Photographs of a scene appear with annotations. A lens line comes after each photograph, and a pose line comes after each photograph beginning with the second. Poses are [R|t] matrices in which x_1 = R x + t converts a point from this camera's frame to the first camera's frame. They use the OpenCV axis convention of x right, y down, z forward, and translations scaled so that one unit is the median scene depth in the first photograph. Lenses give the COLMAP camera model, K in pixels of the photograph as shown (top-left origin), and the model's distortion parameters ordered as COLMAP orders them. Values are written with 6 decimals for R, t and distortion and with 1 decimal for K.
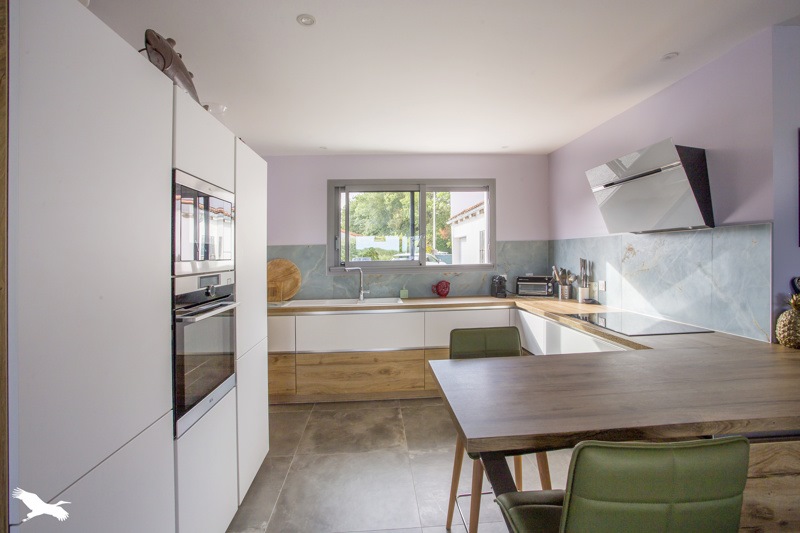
lens RADIAL K [[391.5, 0, 398.5], [0, 391.5, 262.6], [0, 0, 1]] dist [-0.025188, -0.000190]
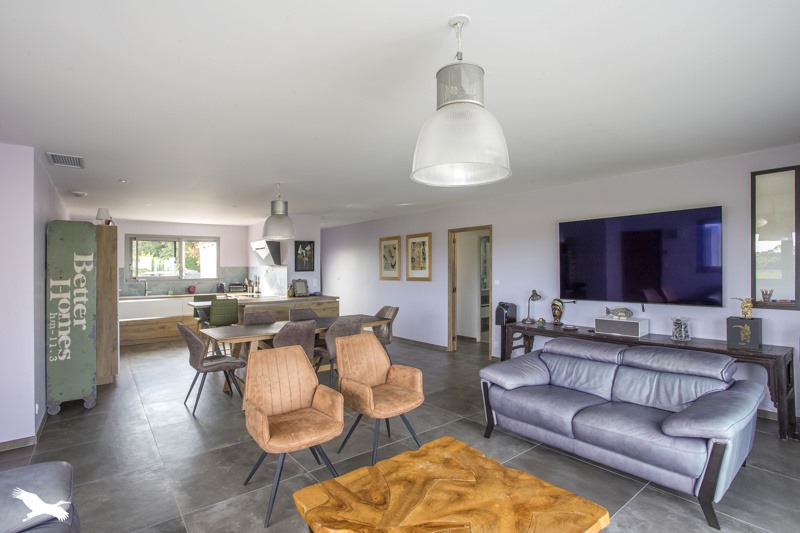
lens RADIAL K [[391.5, 0, 397.4], [0, 391.5, 272.1], [0, 0, 1]] dist [-0.025188, -0.000190]
pose [[0.826271, 0.003144, 0.563264, -0.144682], [0.007696, 0.999828, -0.016869, 0.016472], [-0.563221, 0.018273, 0.826105, -1.293247]]
